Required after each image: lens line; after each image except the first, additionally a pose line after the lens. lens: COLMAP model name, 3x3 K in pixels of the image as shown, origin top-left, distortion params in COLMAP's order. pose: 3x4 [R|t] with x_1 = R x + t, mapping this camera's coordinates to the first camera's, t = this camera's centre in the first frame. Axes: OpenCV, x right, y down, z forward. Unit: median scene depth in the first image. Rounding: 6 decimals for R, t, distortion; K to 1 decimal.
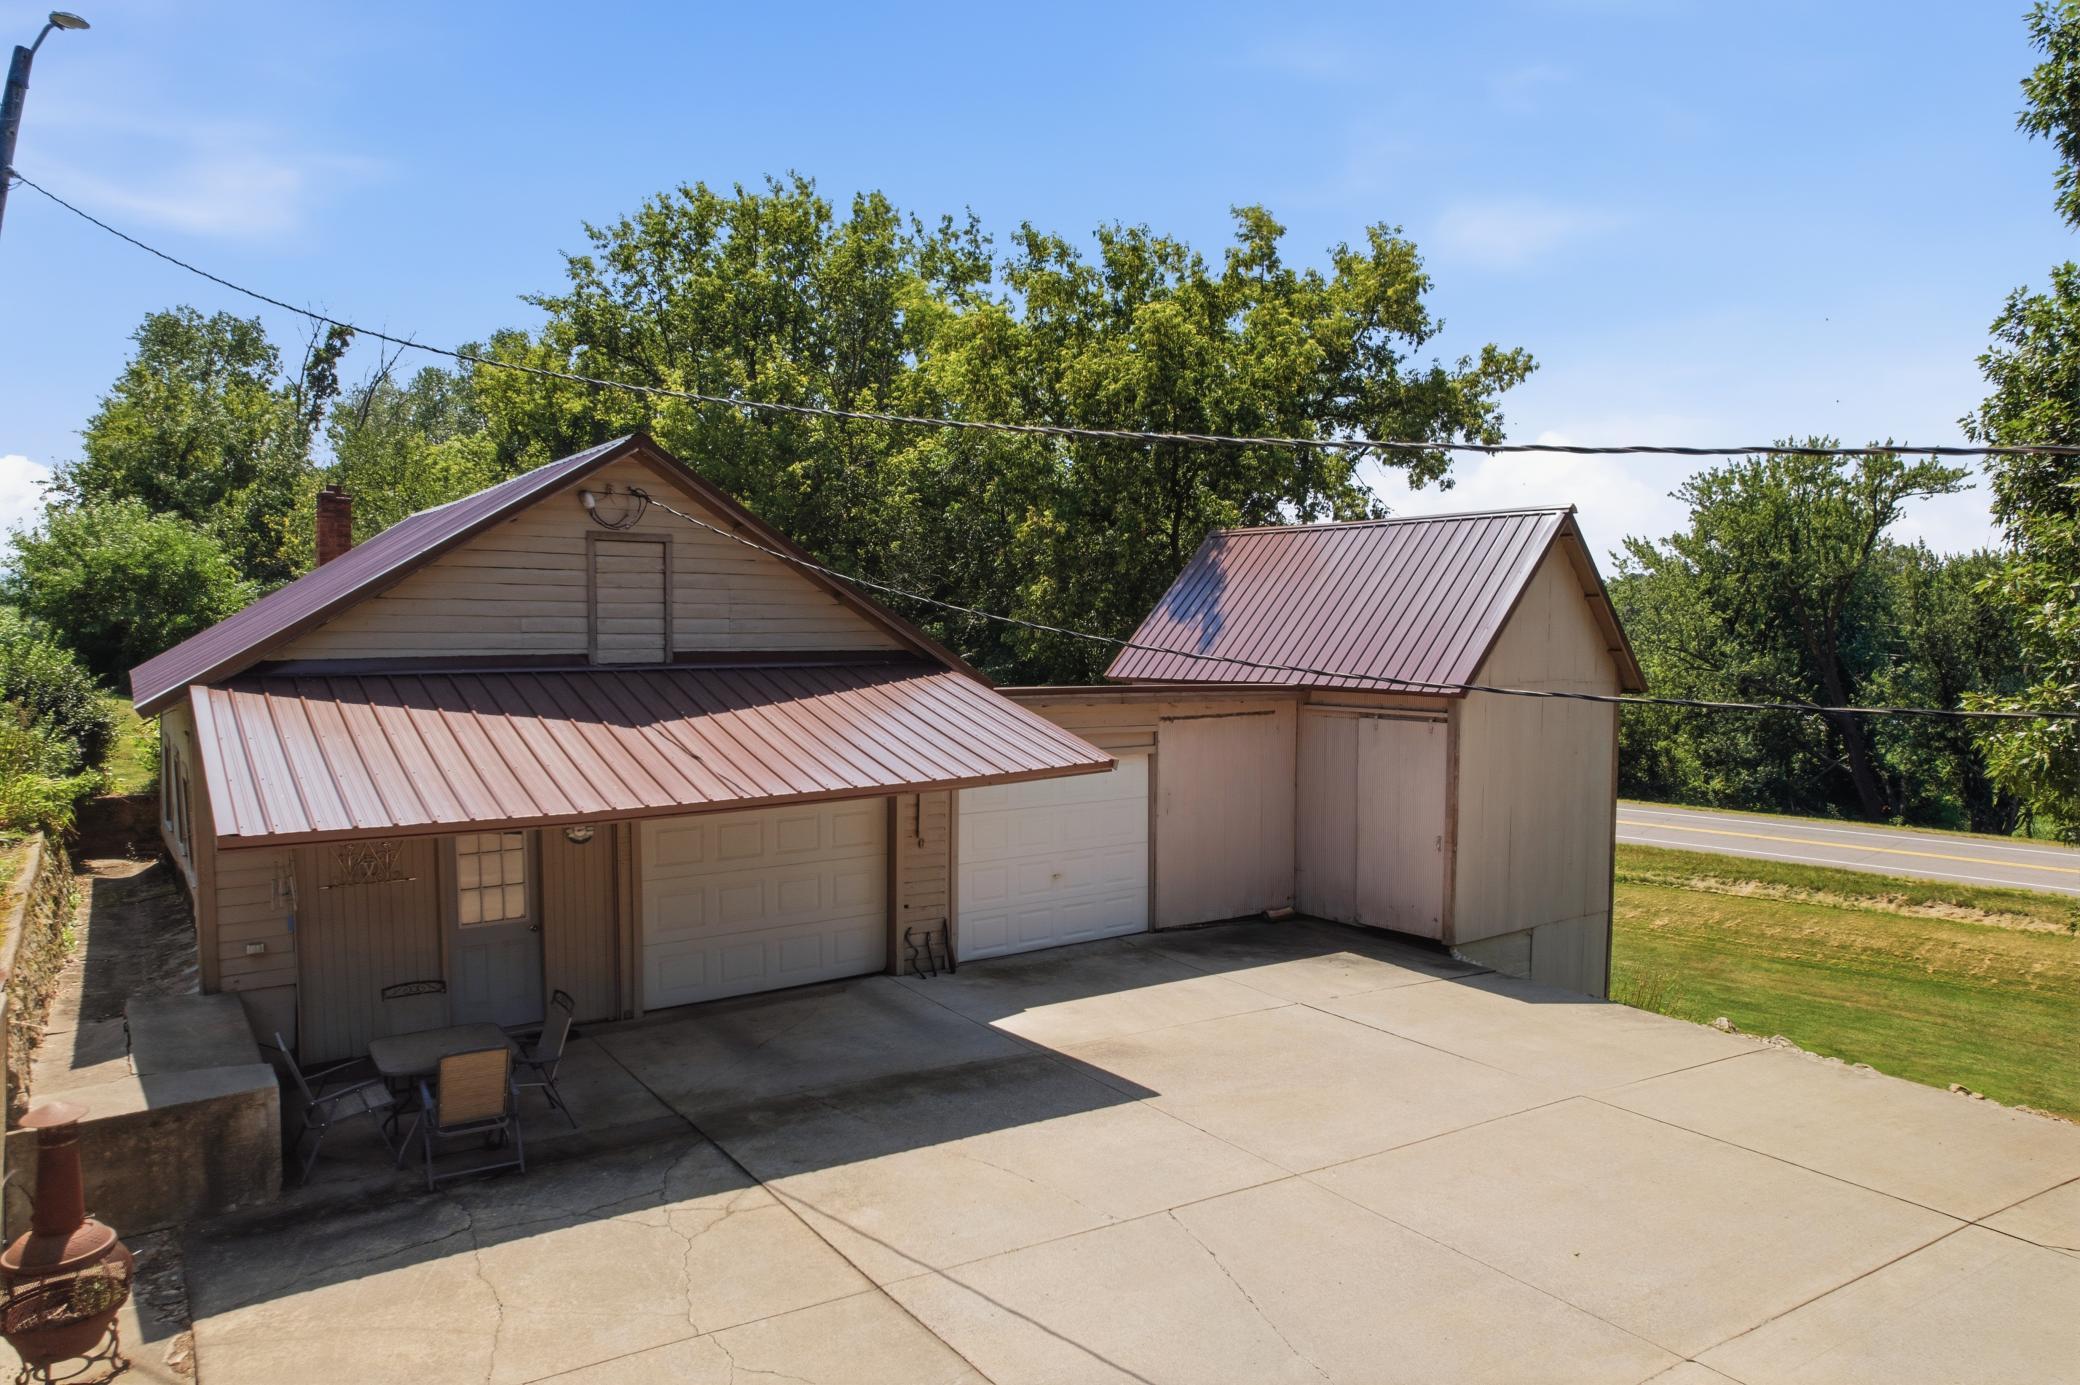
lens RADIAL K [[1314.3, 0, 1040.0], [0, 1314.3, 692.5], [0, 0, 1]] dist [-0.041014, 0.030749]
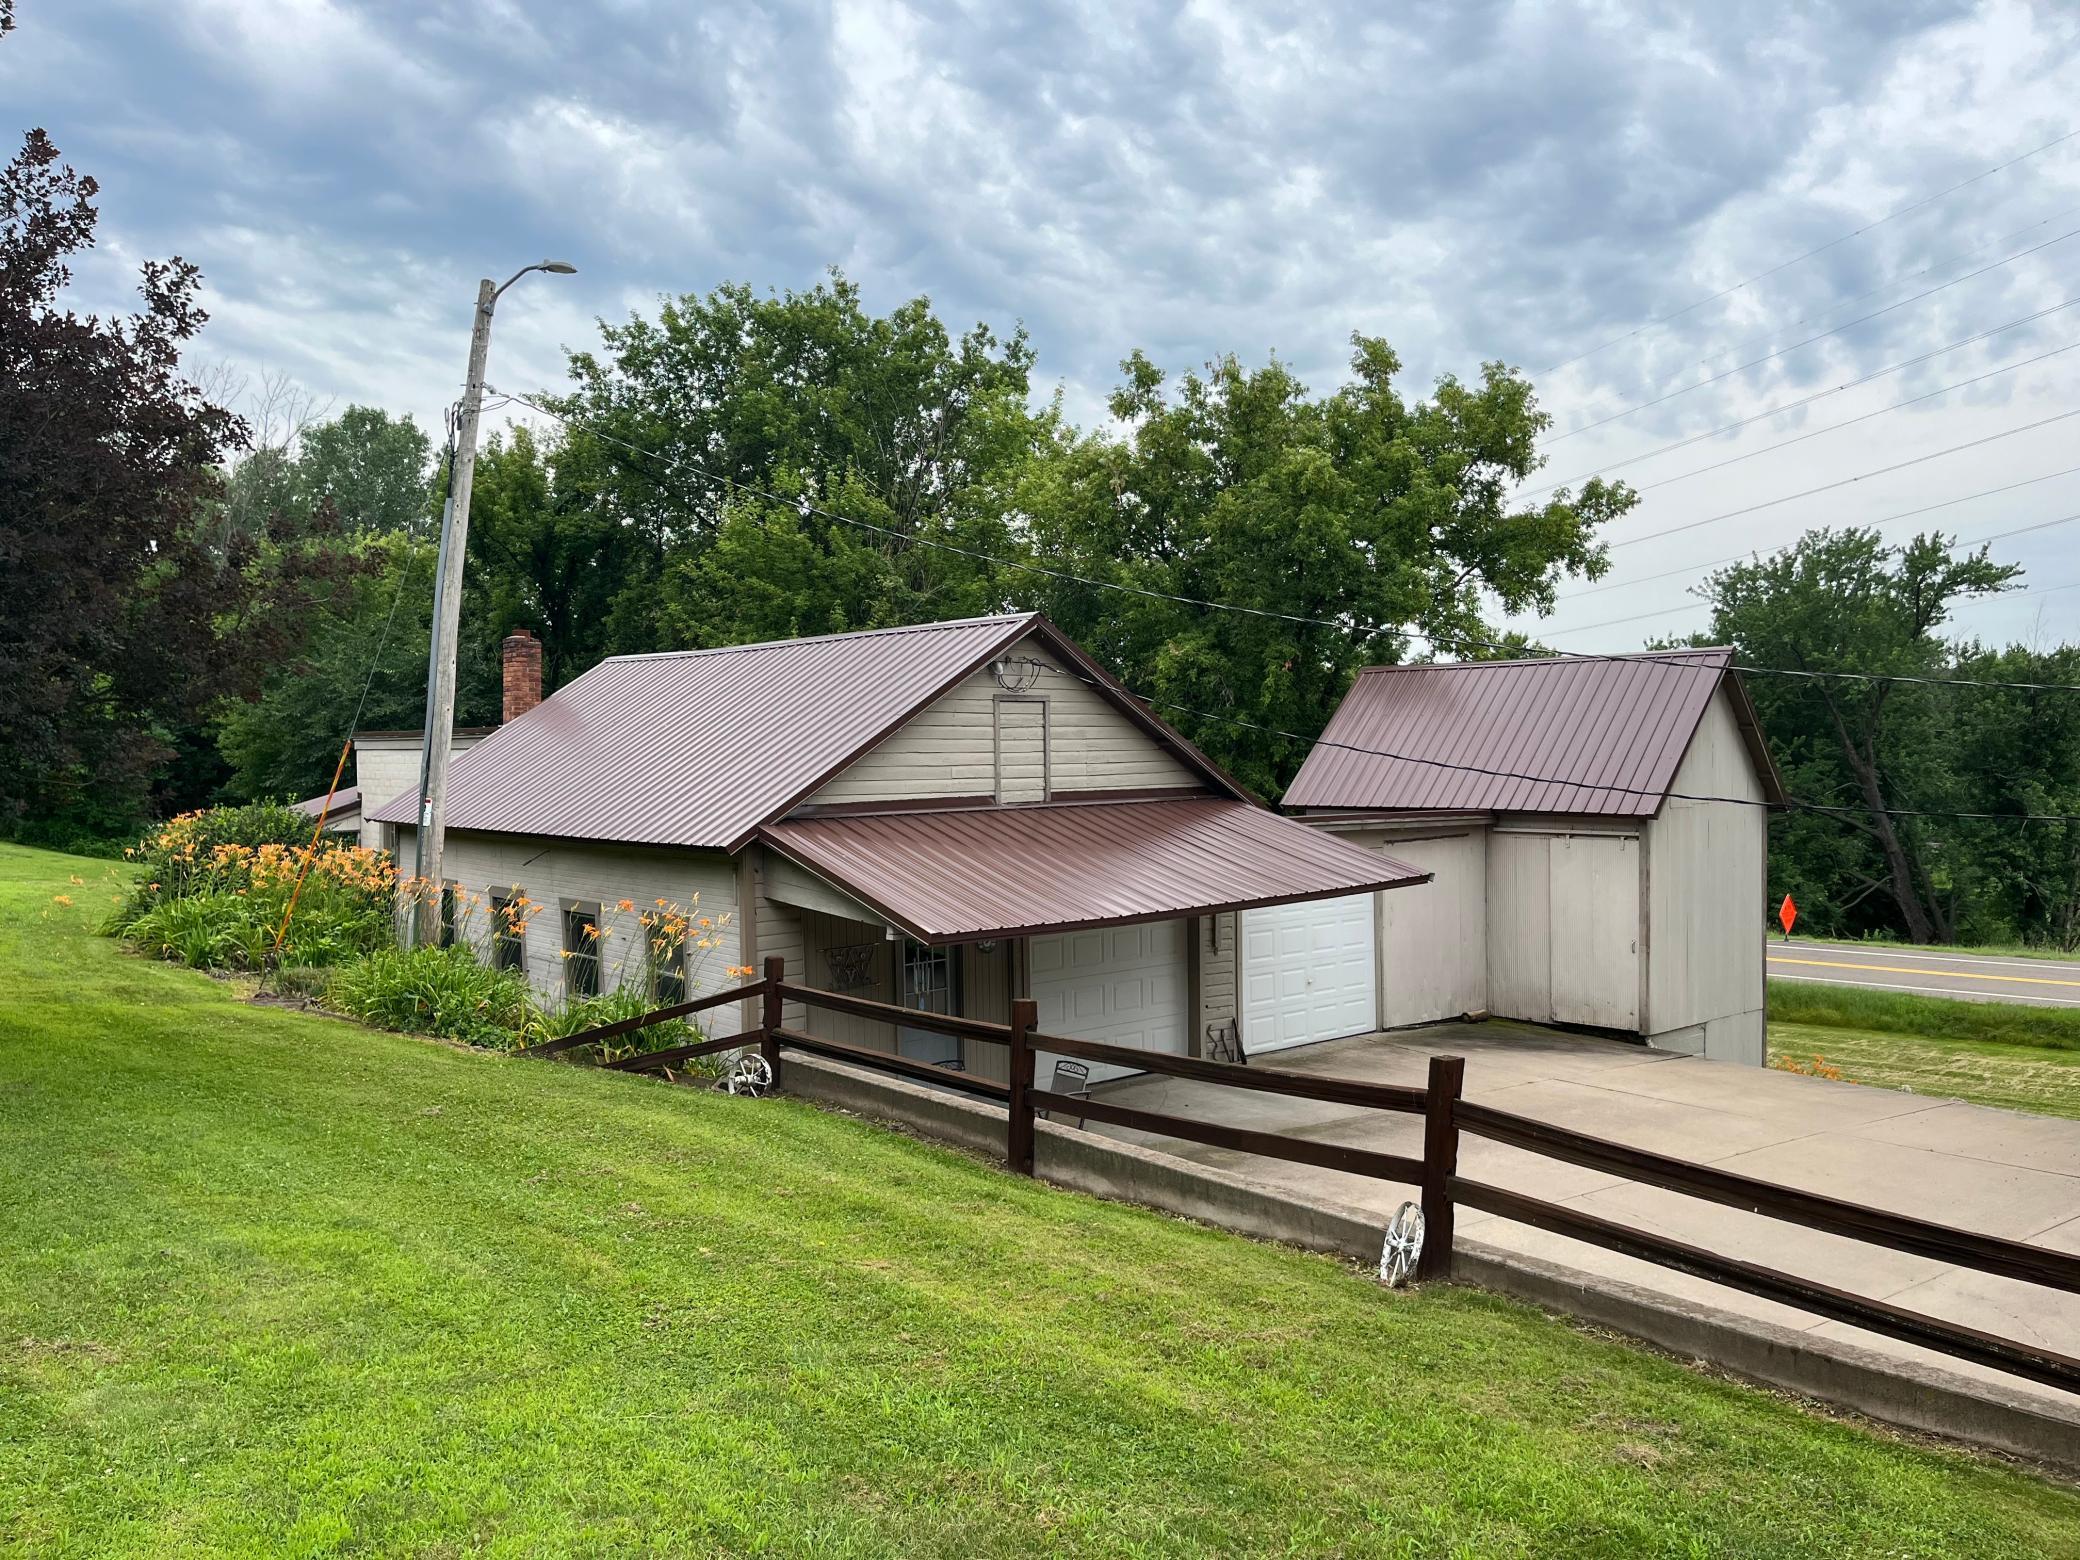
lens RADIAL K [[1599.4, 0, 1040.0], [0, 1599.4, 780.0], [0, 0, 1]] dist [0.118879, -0.104442]
pose [[0.995120, -0.016031, 0.097357, -0.346318], [0.018374, 0.999562, -0.023214, -0.006616], [-0.096942, 0.024889, 0.994979, -0.365225]]
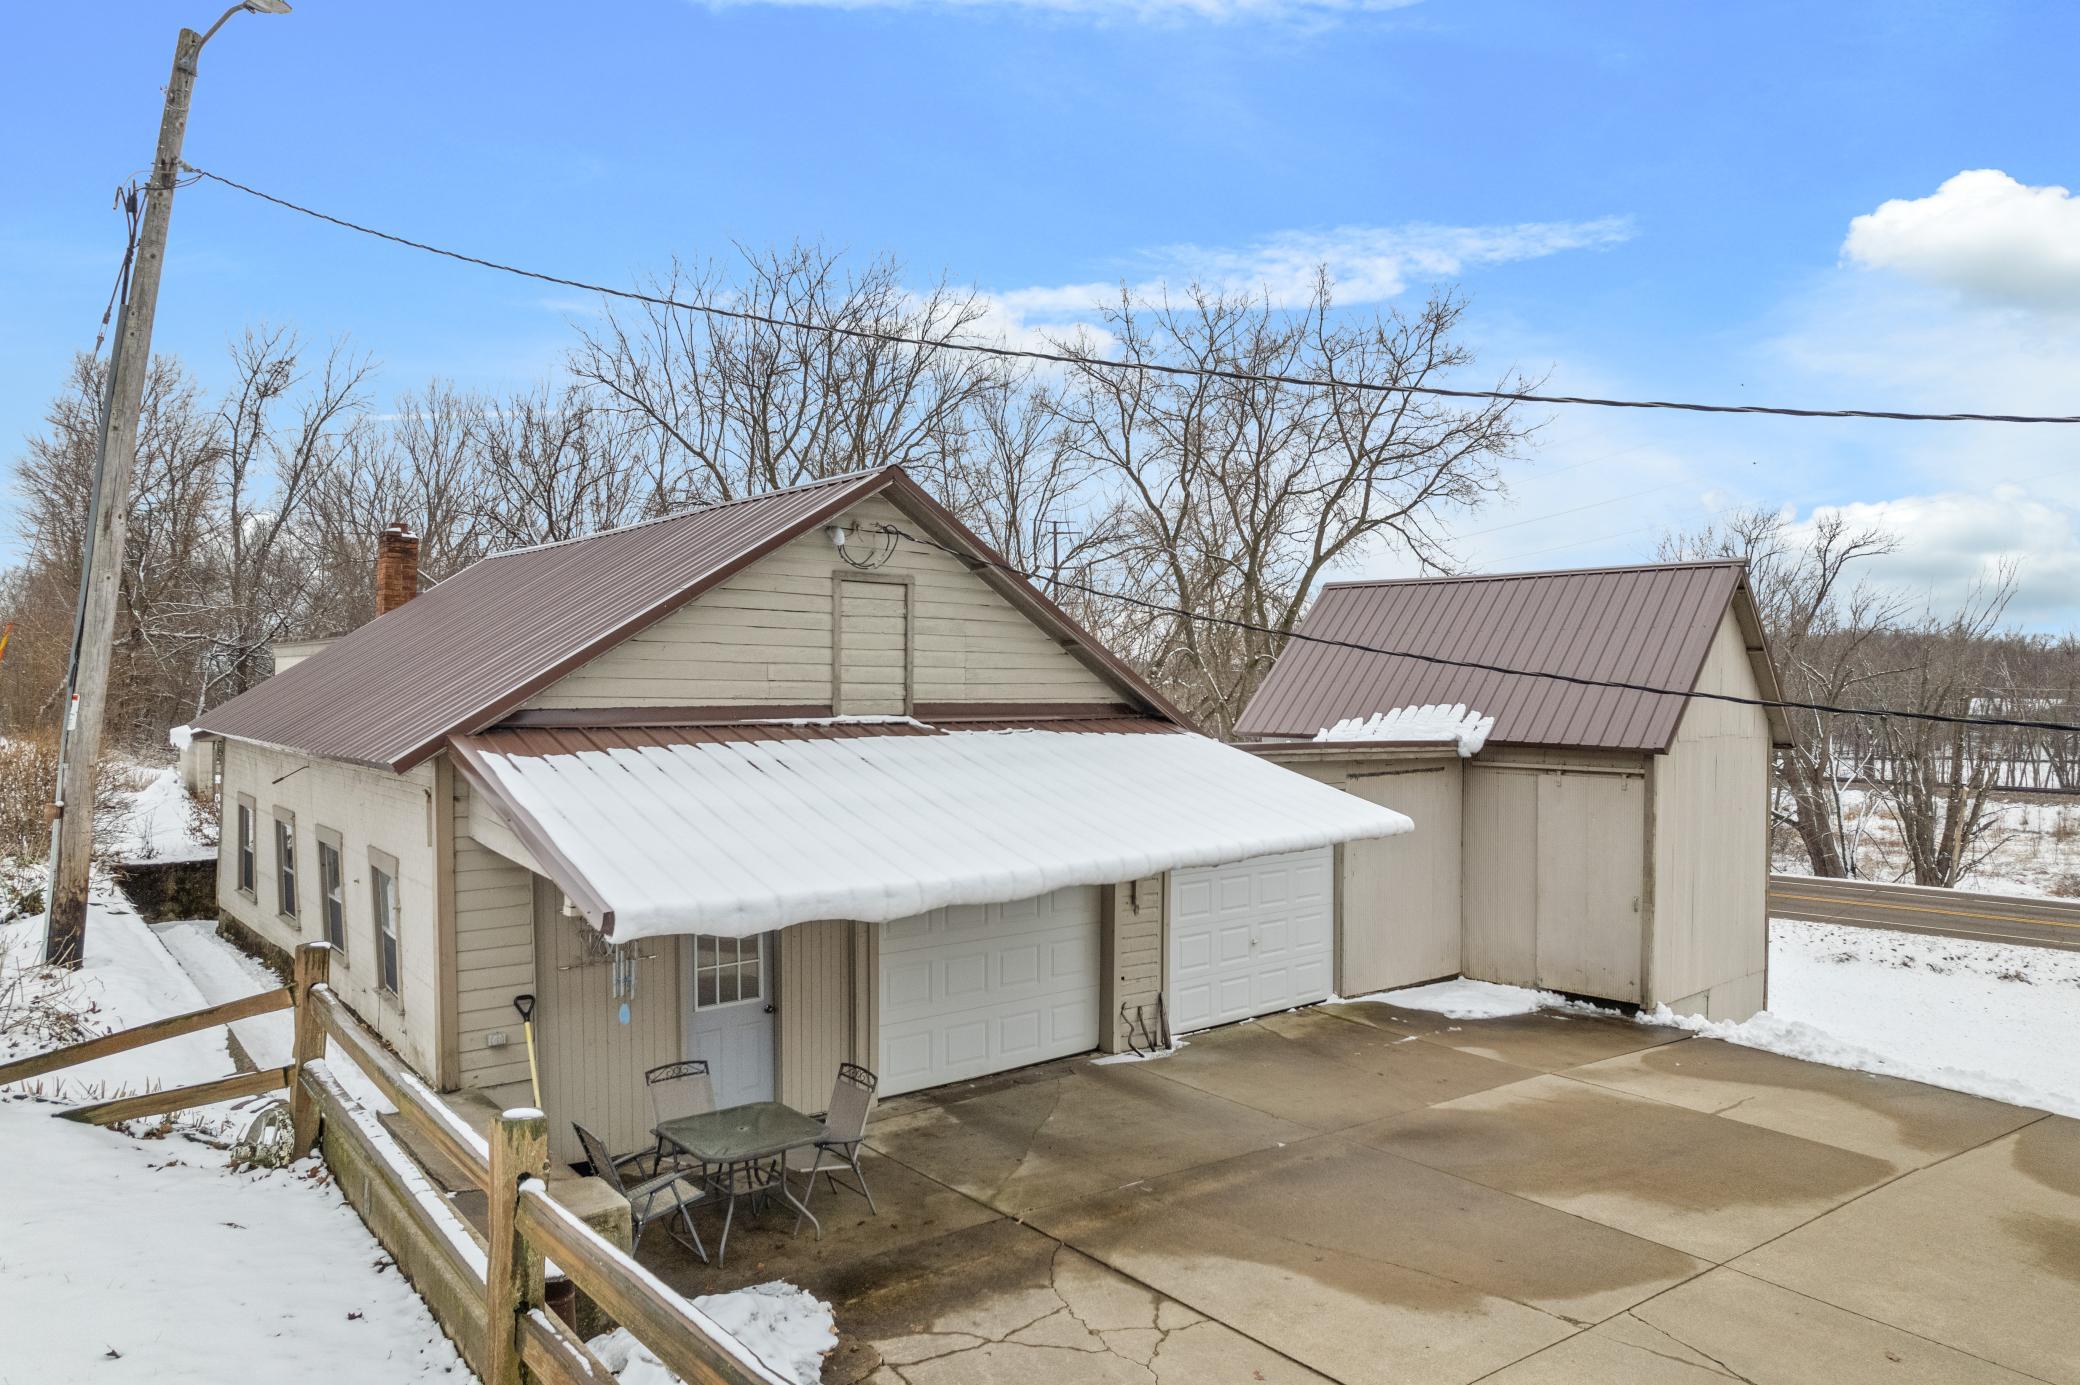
lens RADIAL K [[1333.4, 0, 1040.0], [0, 1333.4, 692.5], [0, 0, 1]] dist [-0.069761, 0.068369]
pose [[0.996889, 0.003527, 0.078736, -0.212314], [-0.000128, 0.999070, -0.043128, 0.001077], [-0.078815, 0.042984, 0.995962, 0.052322]]
